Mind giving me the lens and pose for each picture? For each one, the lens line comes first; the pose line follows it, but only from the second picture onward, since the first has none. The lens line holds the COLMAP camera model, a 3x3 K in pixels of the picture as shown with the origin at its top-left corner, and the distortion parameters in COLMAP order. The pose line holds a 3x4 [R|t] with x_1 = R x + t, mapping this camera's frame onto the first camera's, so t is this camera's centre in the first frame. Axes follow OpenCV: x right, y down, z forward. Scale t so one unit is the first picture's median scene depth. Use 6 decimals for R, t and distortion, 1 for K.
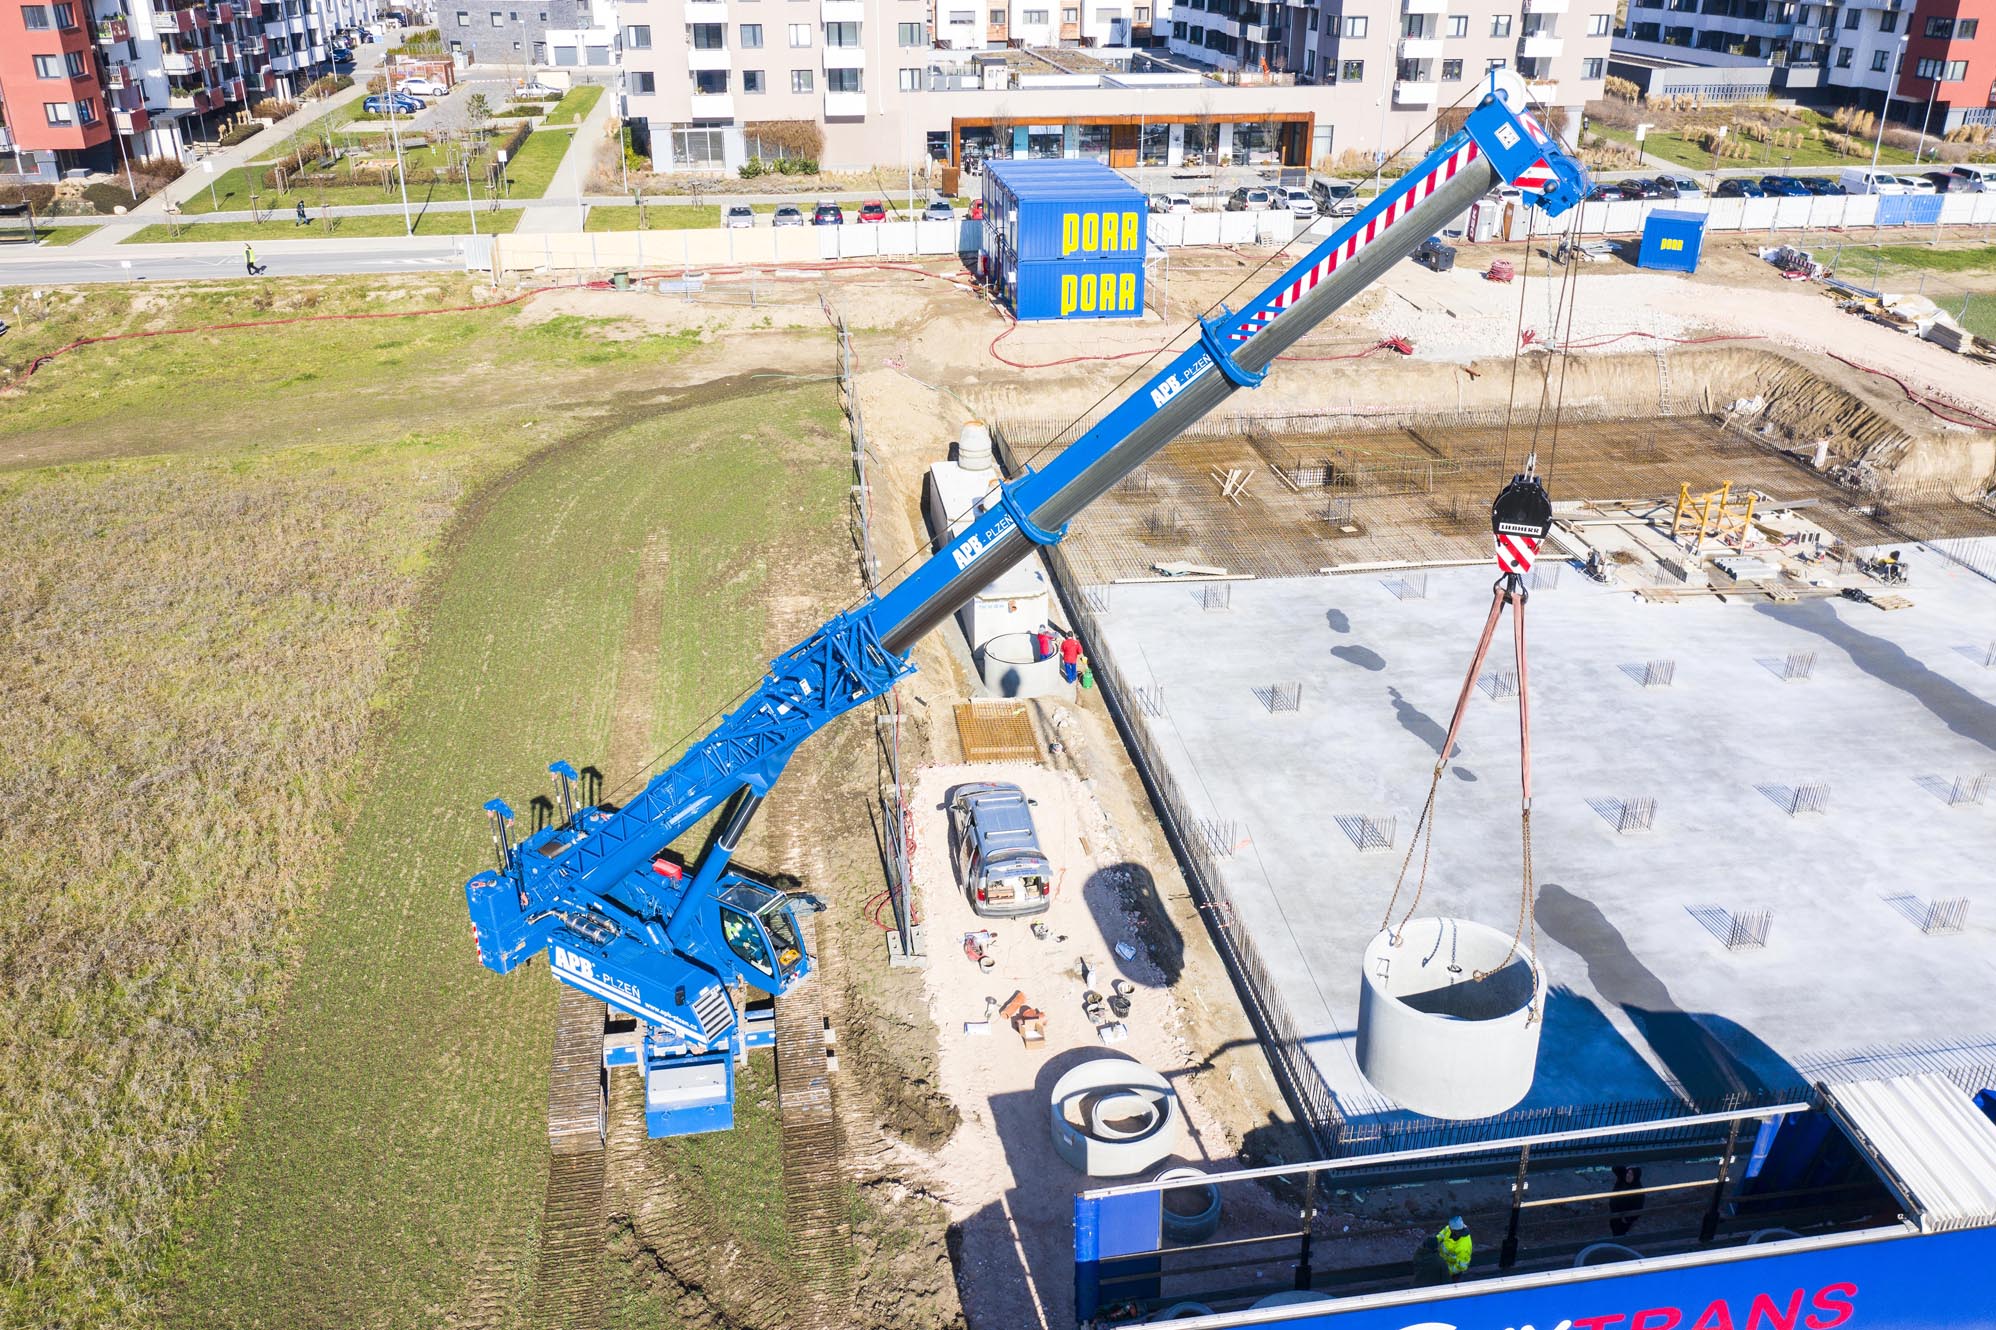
lens RADIAL K [[1543.4, 0, 998.0], [0, 1543.4, 665.0], [0, 0, 1]] dist [0.004356, 0.001425]
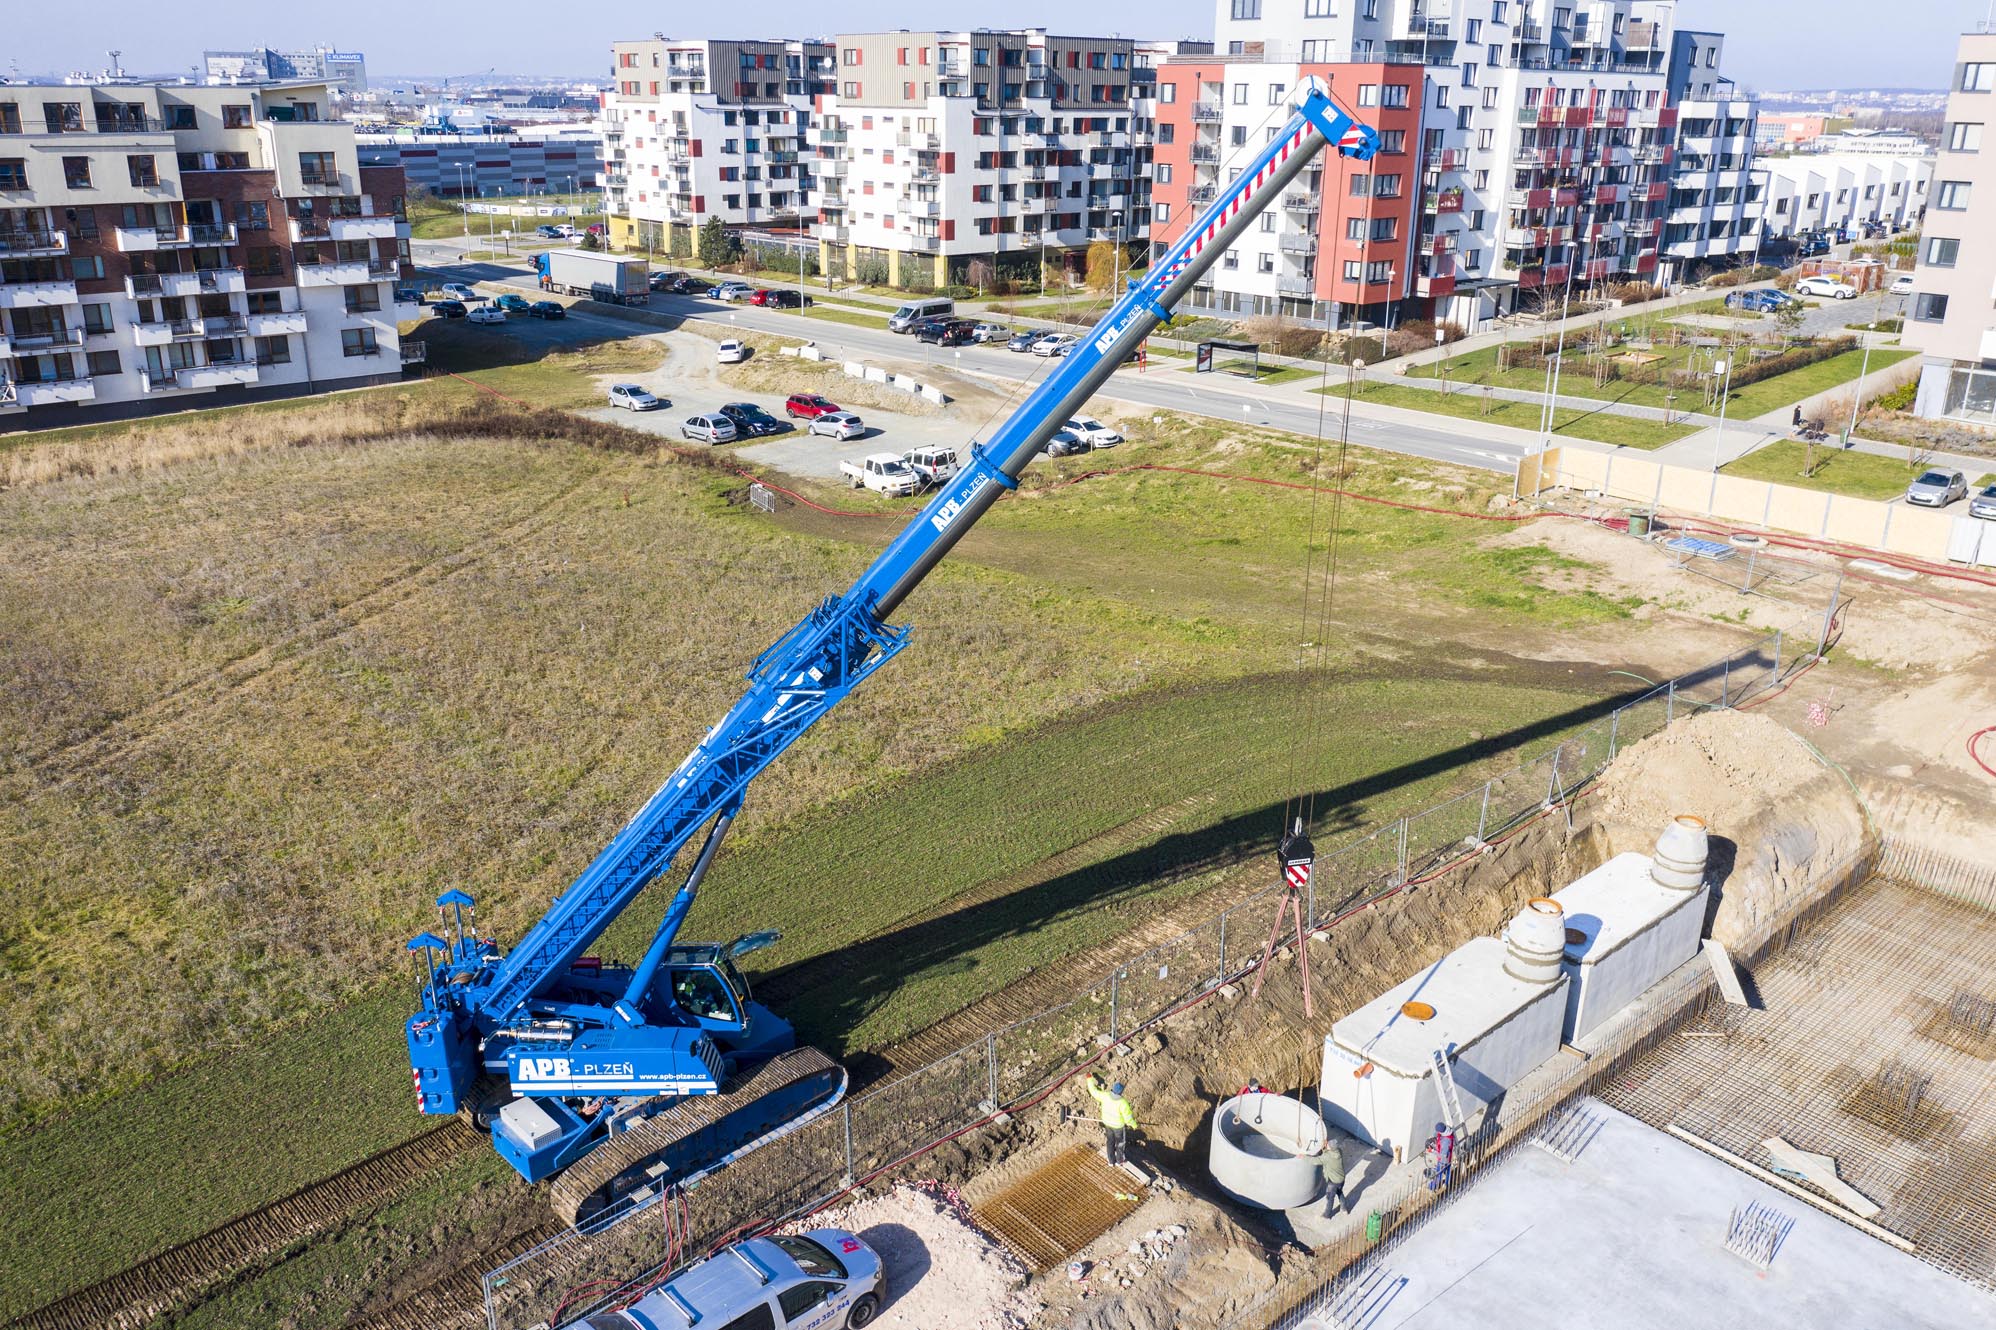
lens RADIAL K [[1543.4, 0, 998.0], [0, 1543.4, 665.0], [0, 0, 1]] dist [0.004356, 0.001425]
pose [[0.566800, 0.296637, -0.768599, 0.164088], [-0.376093, 0.923211, 0.078961, -0.085877], [0.733002, 0.244310, 0.634839, 0.179490]]
